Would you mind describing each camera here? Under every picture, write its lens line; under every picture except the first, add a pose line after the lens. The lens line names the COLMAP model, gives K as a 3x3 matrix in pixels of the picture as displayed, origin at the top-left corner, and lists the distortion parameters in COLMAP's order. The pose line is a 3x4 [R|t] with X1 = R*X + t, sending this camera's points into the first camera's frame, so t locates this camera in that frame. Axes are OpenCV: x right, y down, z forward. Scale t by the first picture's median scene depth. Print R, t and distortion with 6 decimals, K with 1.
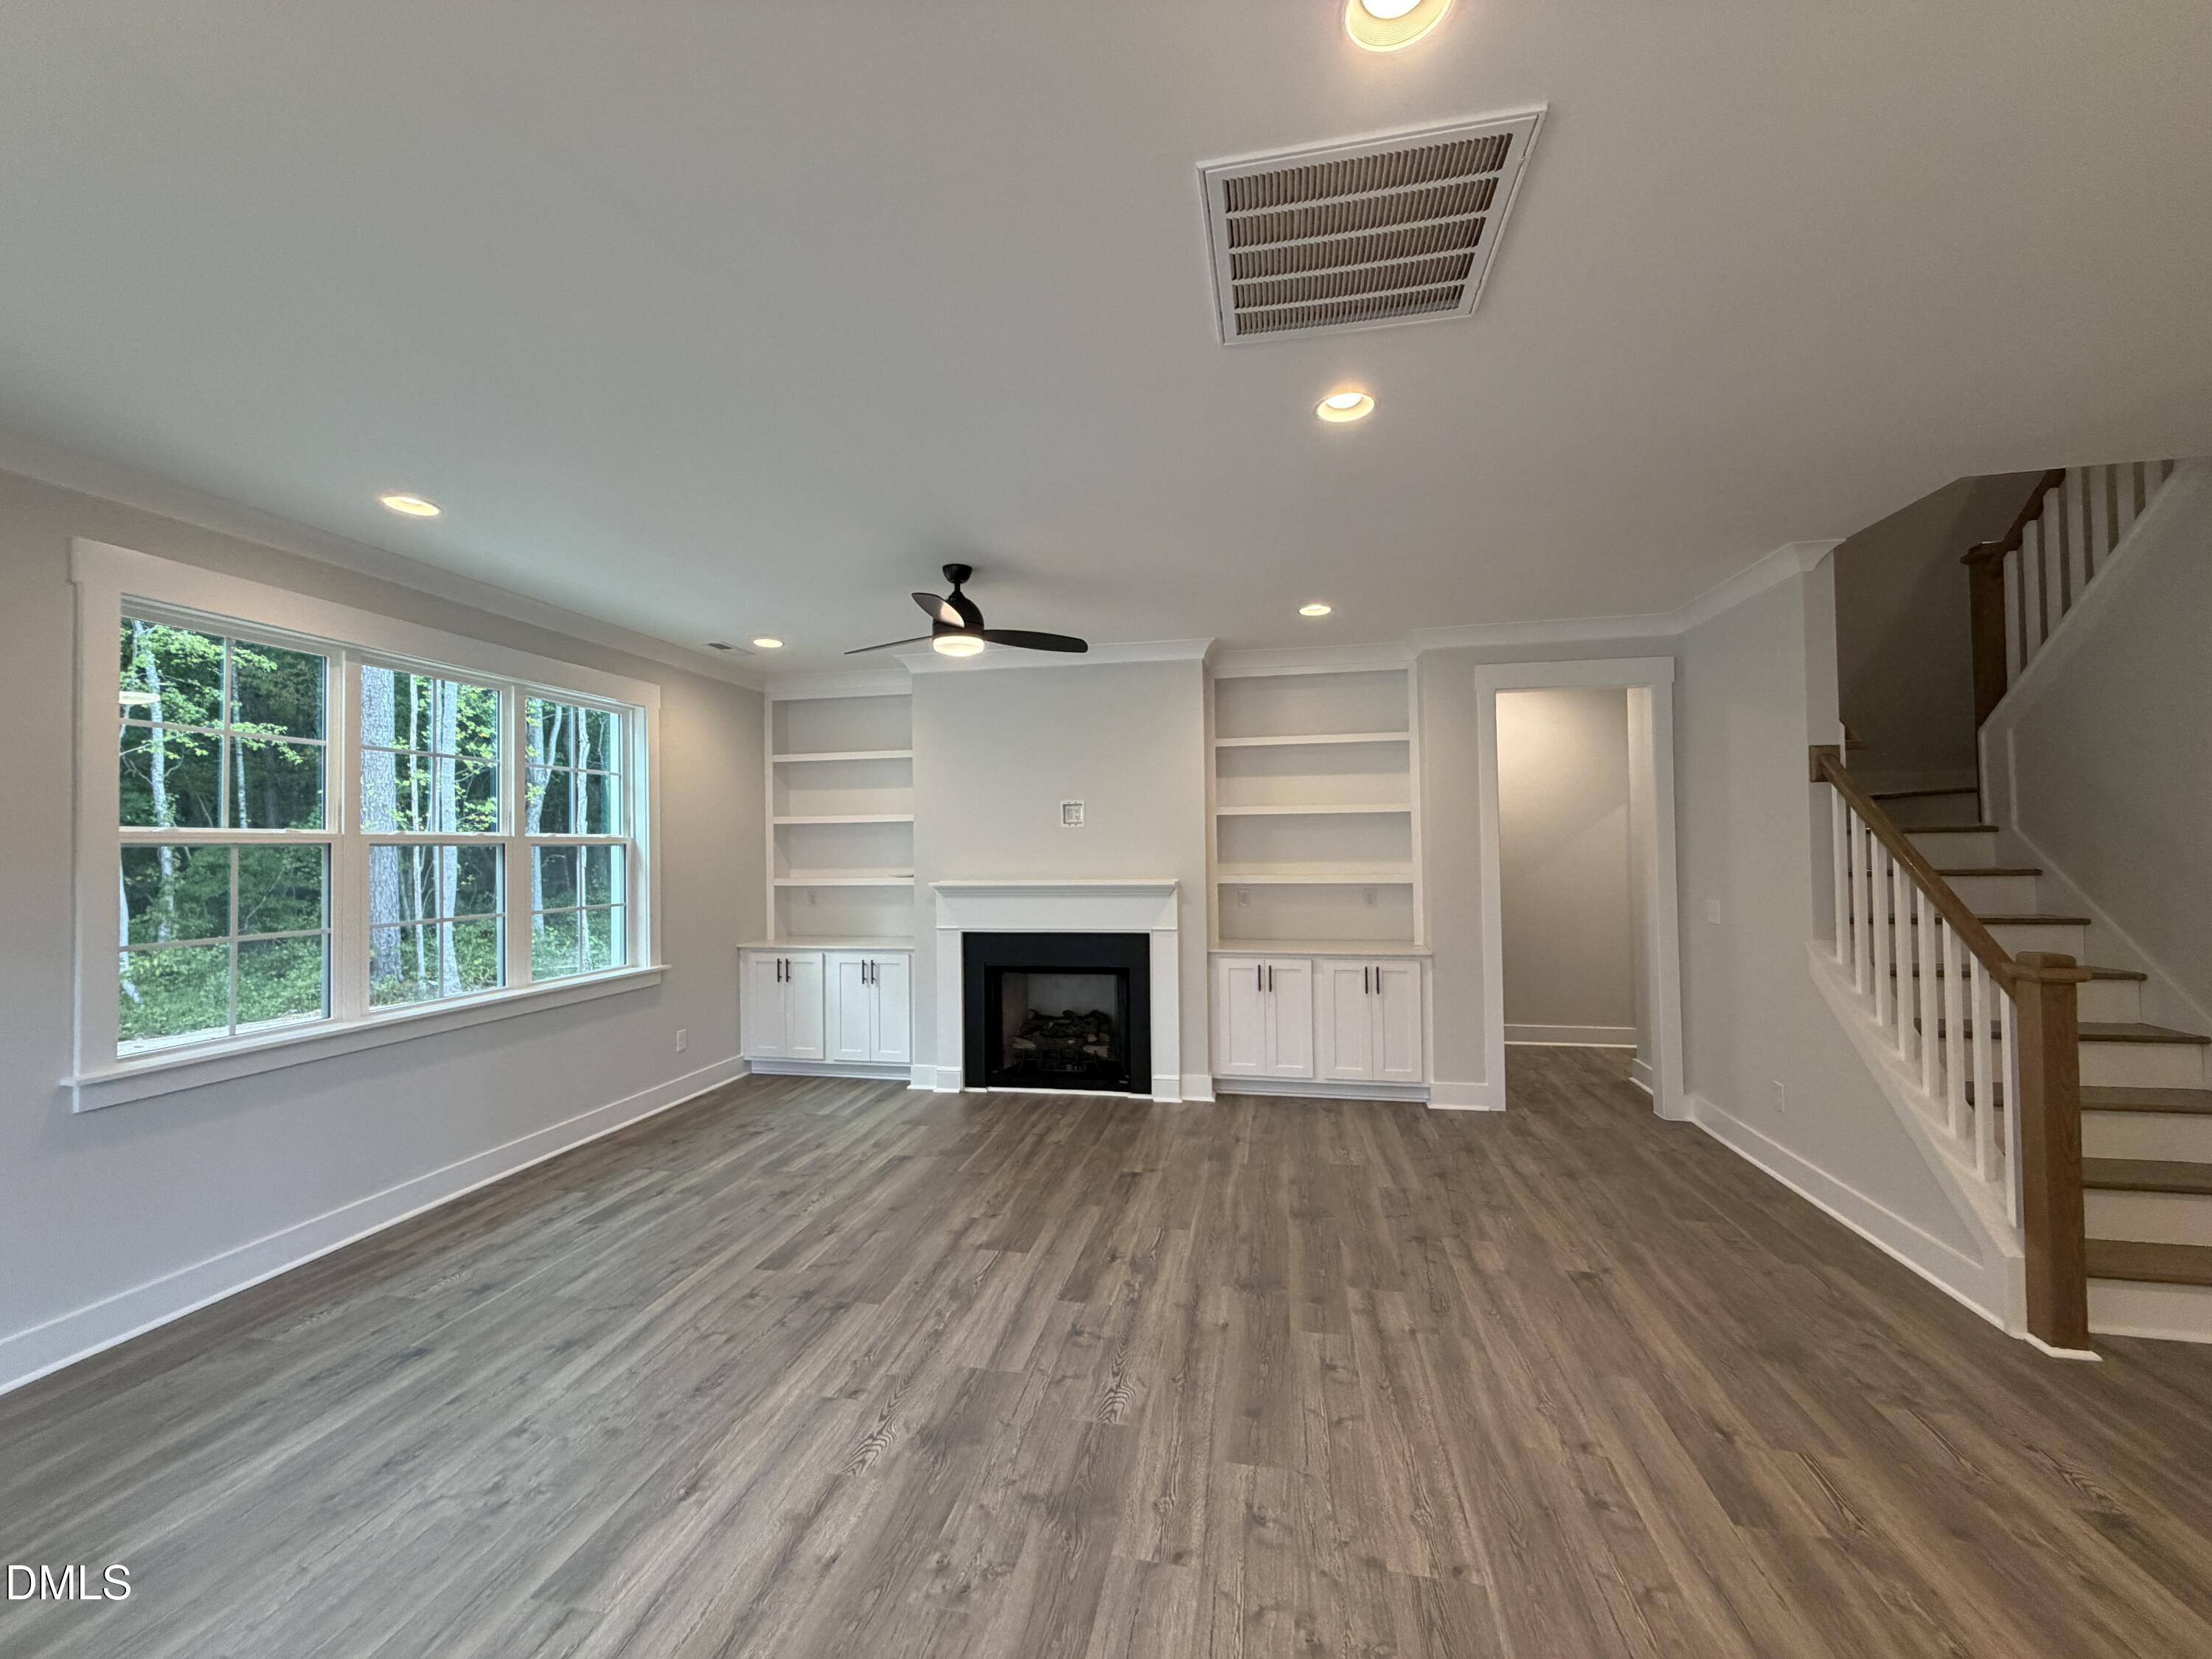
lens RADIAL K [[884.5, 0, 1099.5], [0, 884.5, 828.2], [0, 0, 1]] dist [-0.001275, -0.000122]
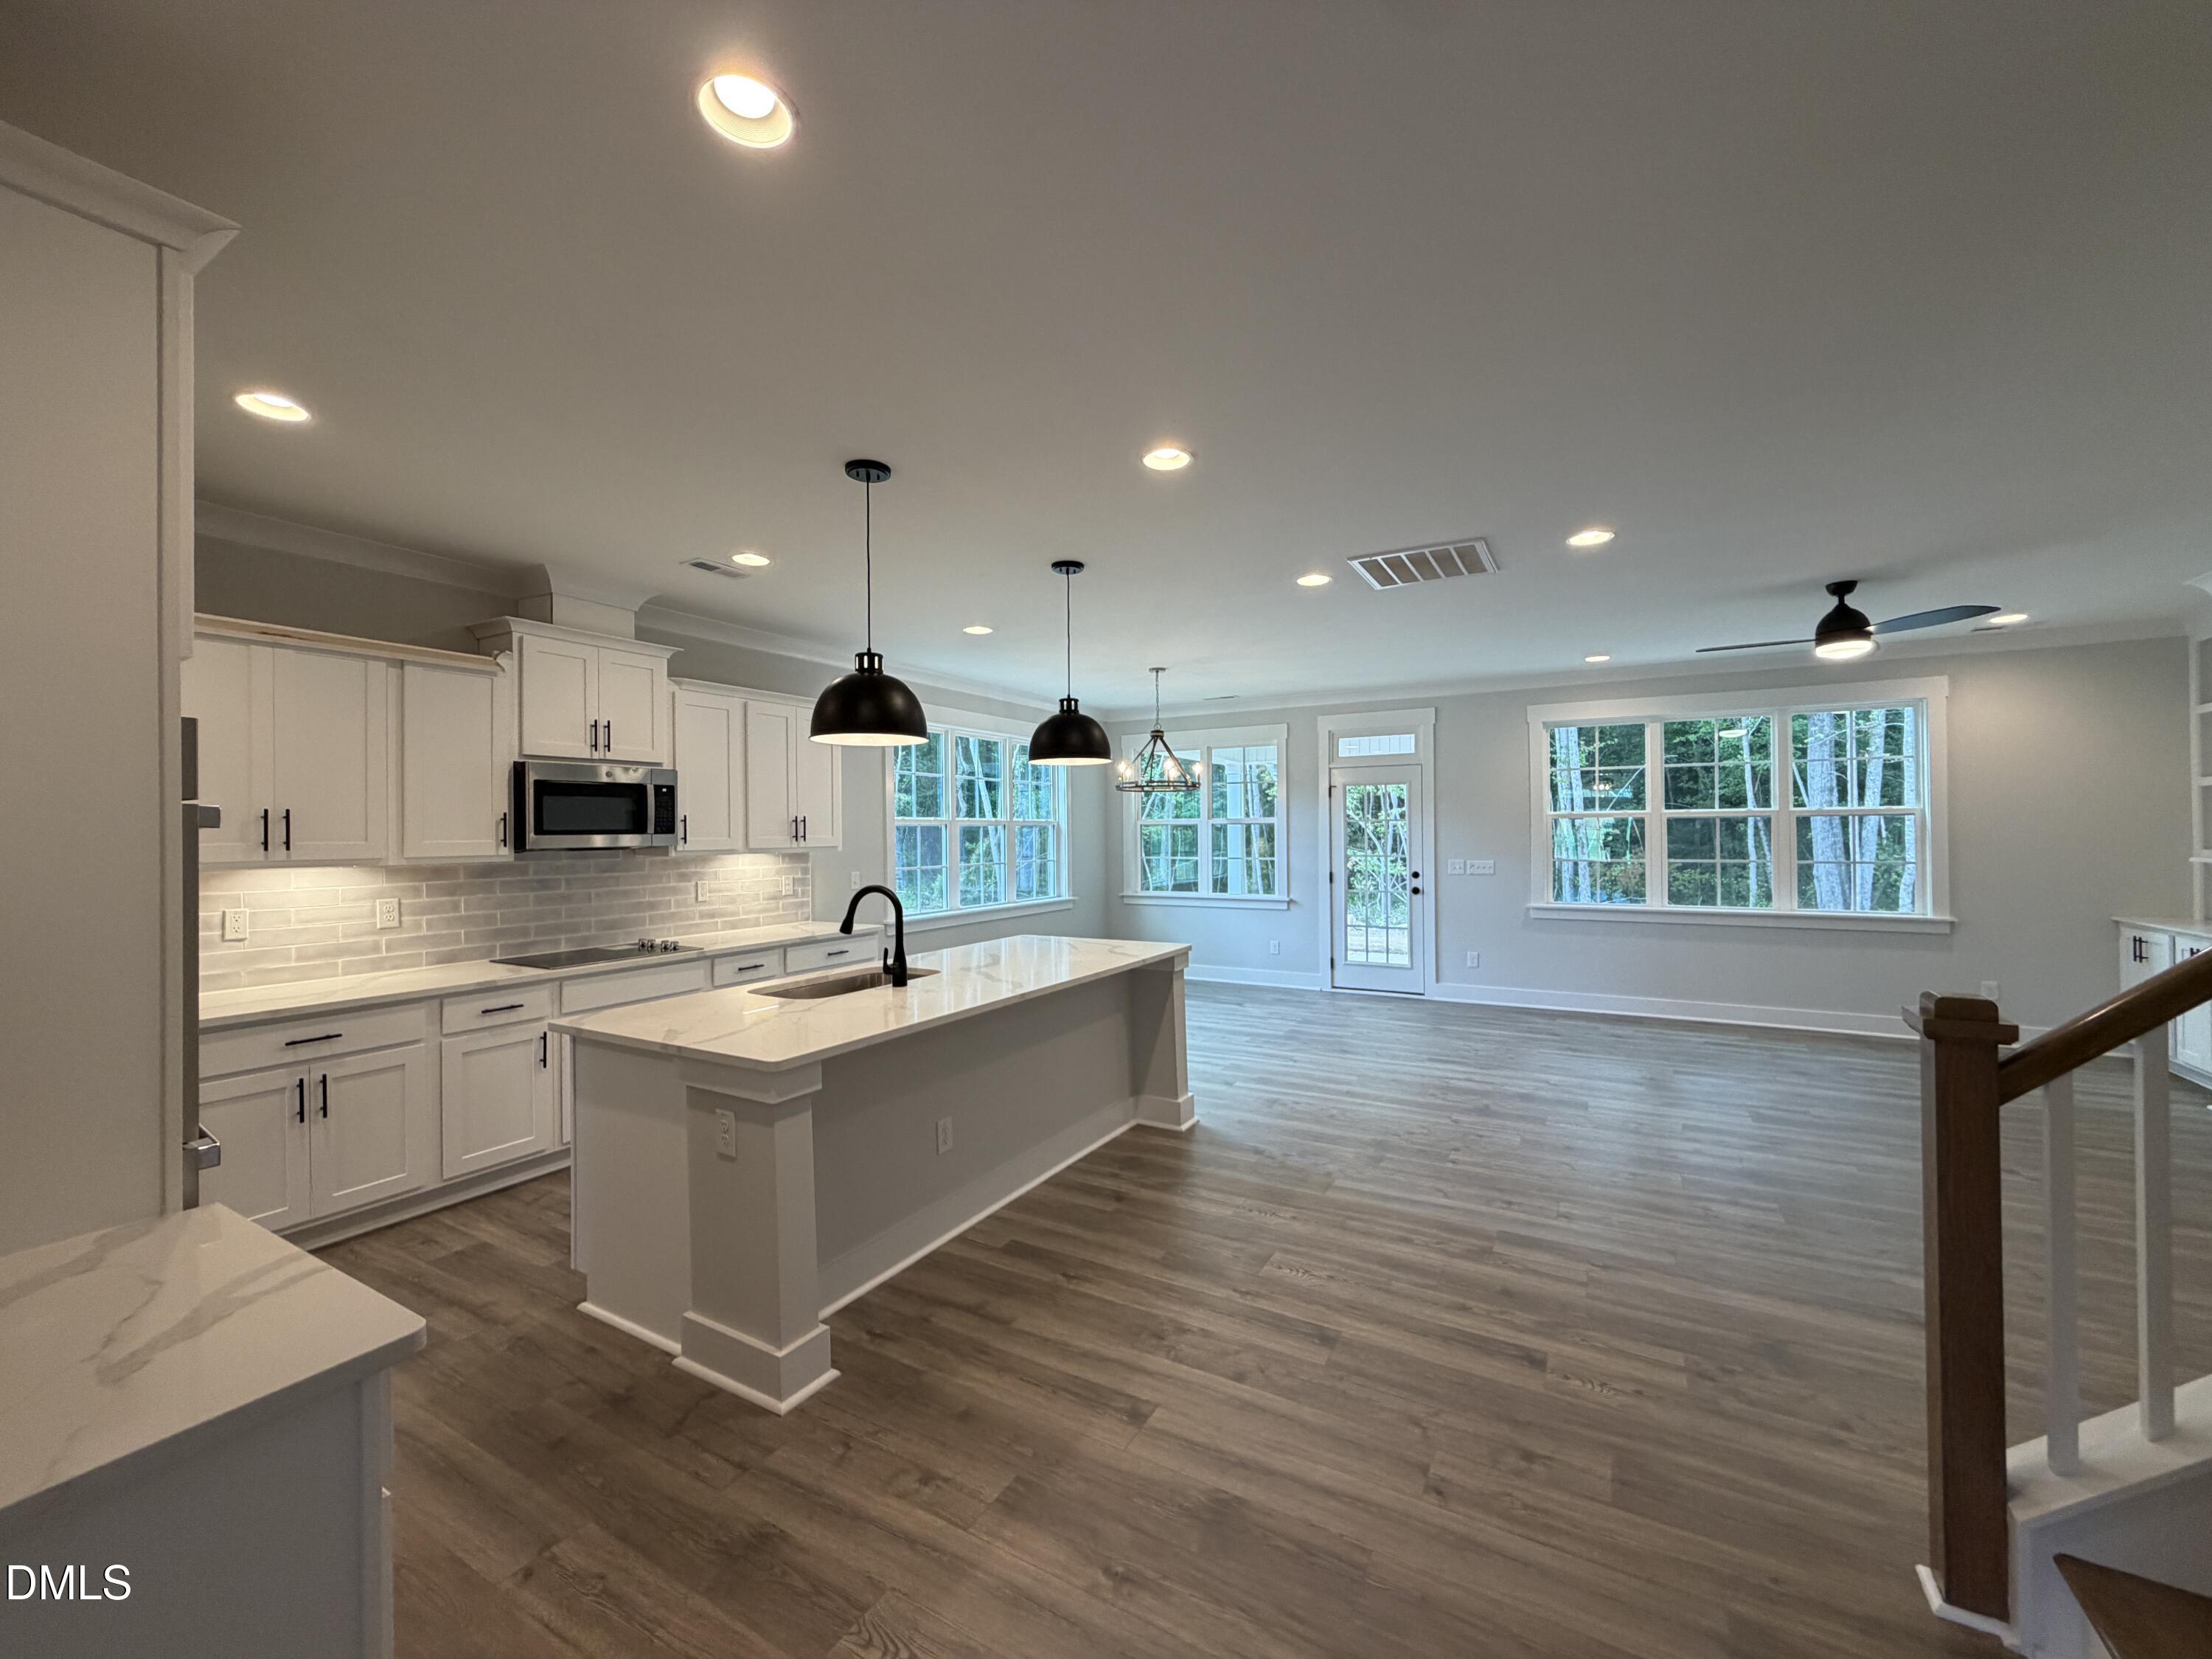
lens RADIAL K [[883.4, 0, 1099.7], [0, 883.4, 828.8], [0, 0, 1]] dist [0.000059, 0.000273]
pose [[-0.315944, 0.012354, -0.948697, 1.346263], [0.034281, 0.999411, 0.001598, -0.001854], [0.948158, -0.032017, -0.316182, 0.441369]]
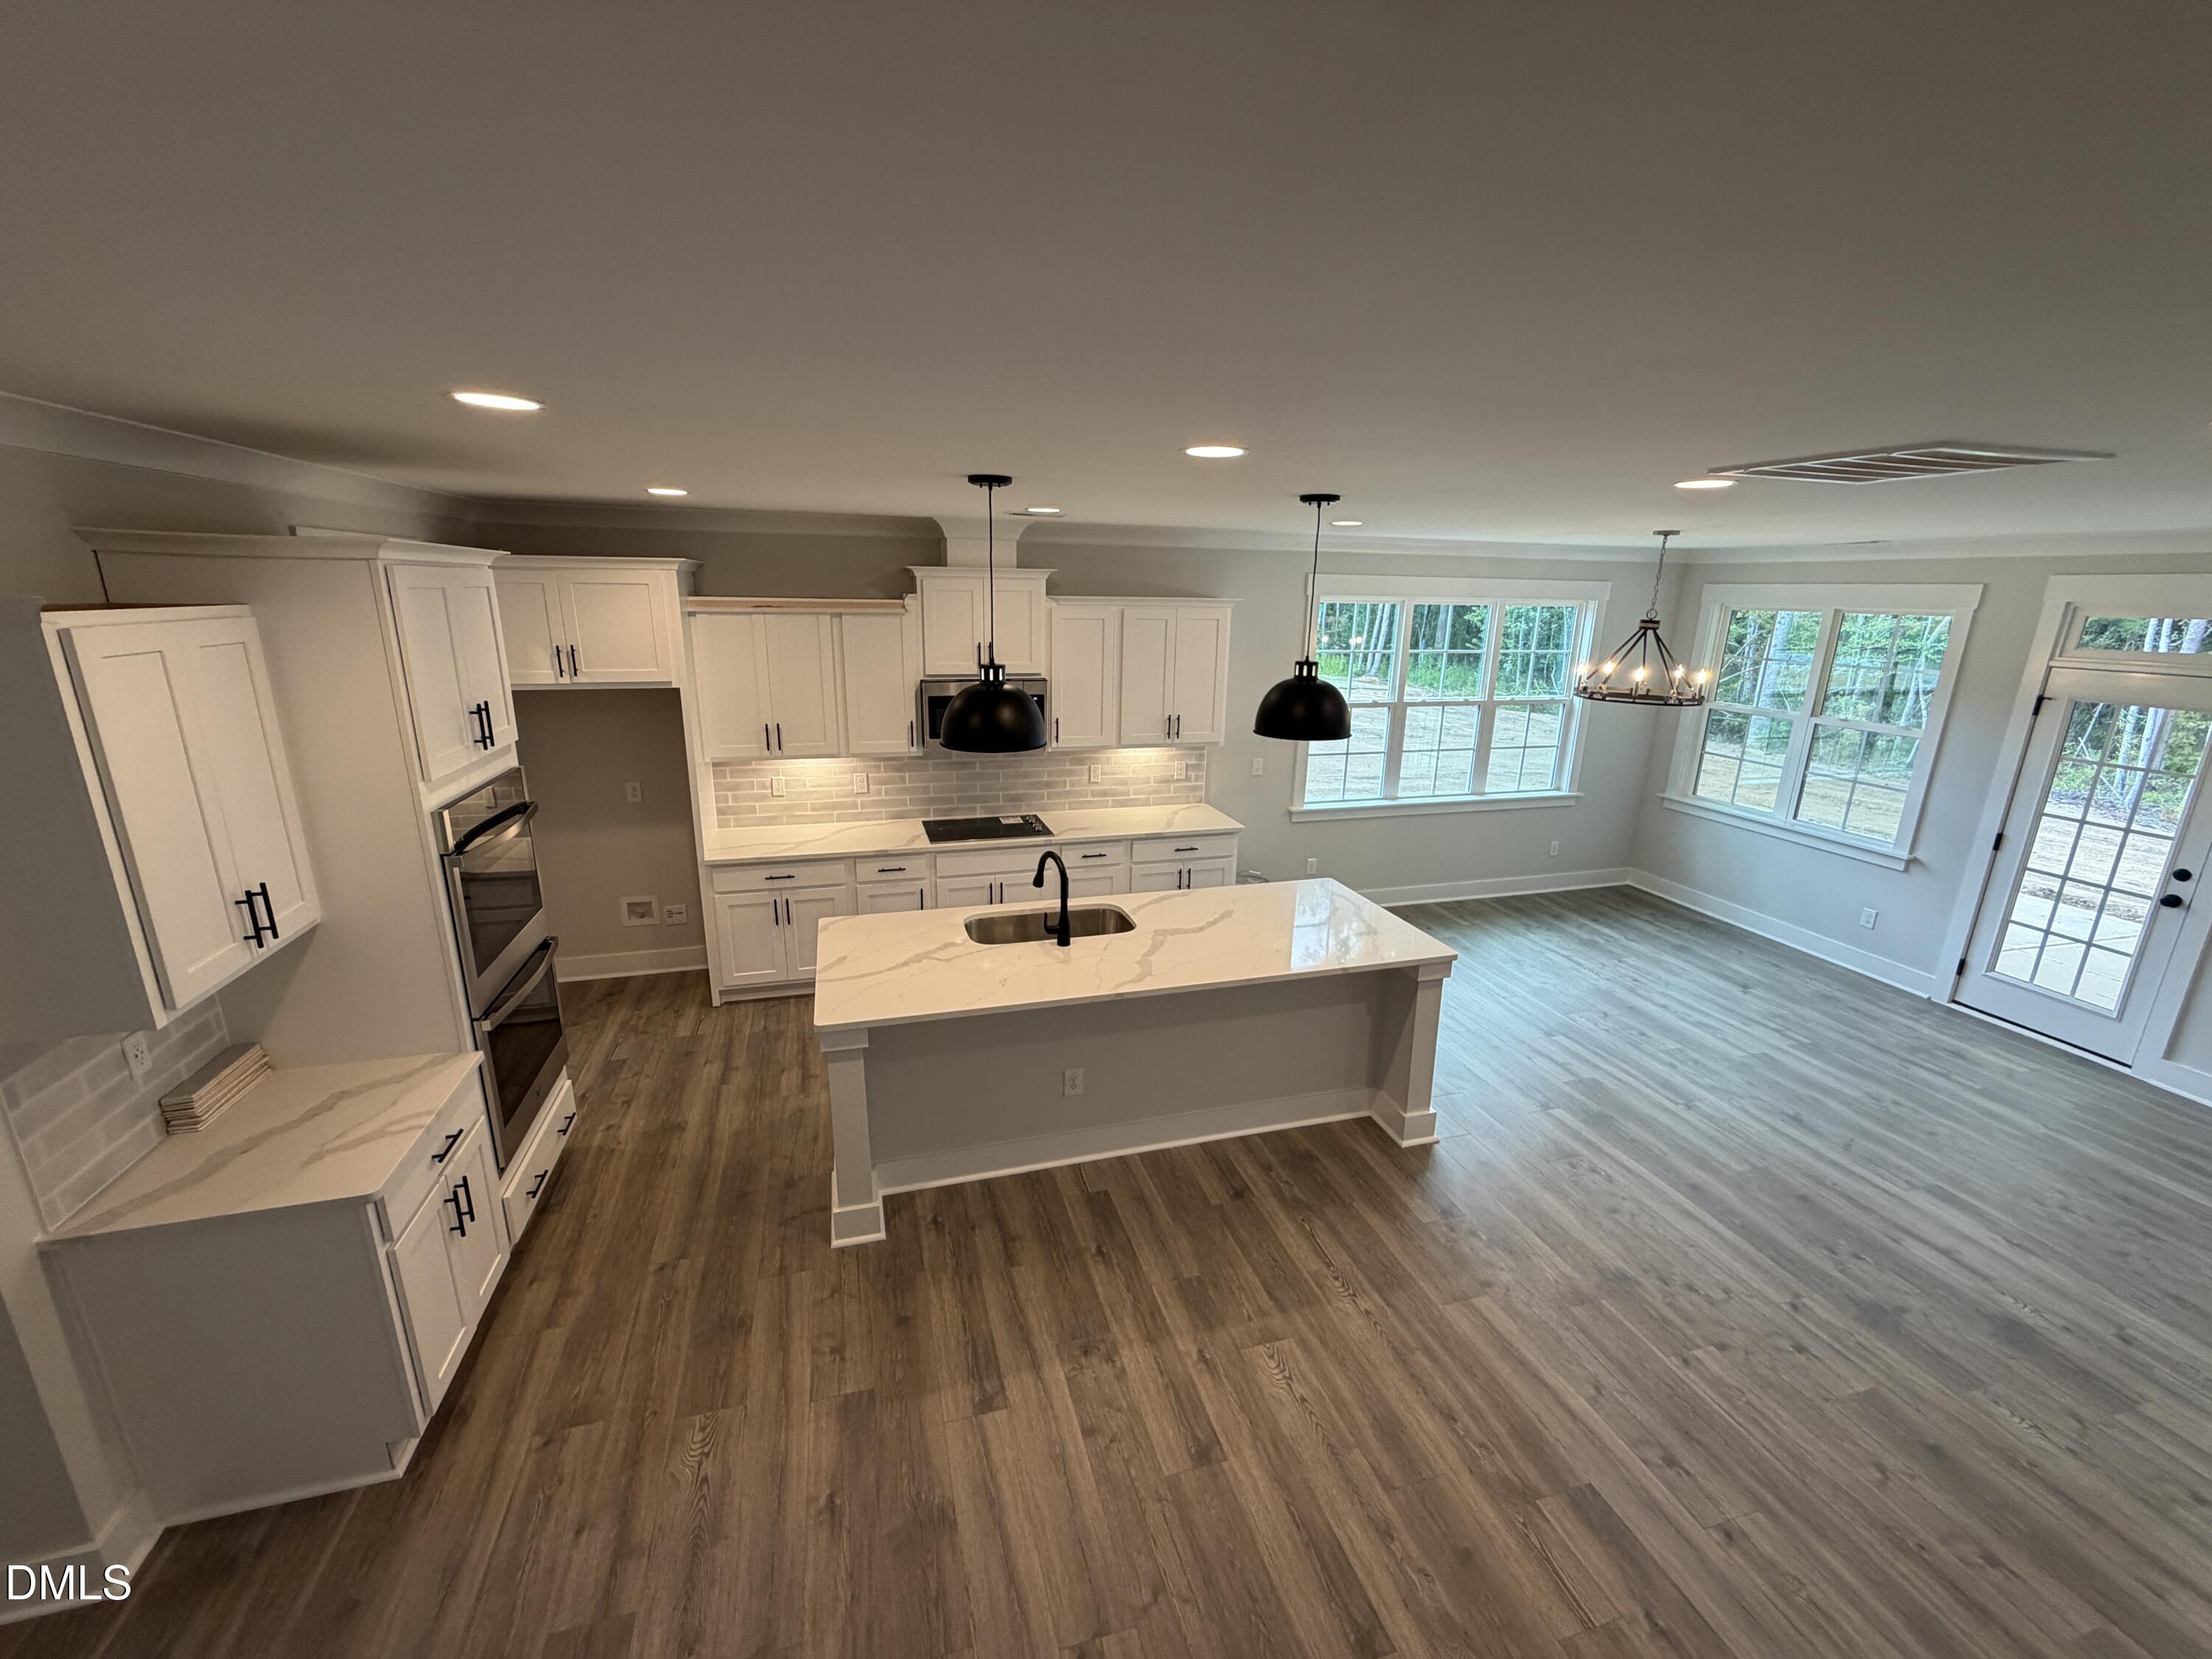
lens RADIAL K [[883.4, 0, 1099.7], [0, 883.4, 828.8], [0, 0, 1]] dist [0.000059, 0.000273]
pose [[-0.884985, 0.119386, -0.450053, 0.950509], [0.003816, 0.968397, 0.249384, -0.230843], [0.465603, 0.218983, -0.857473, 0.820256]]
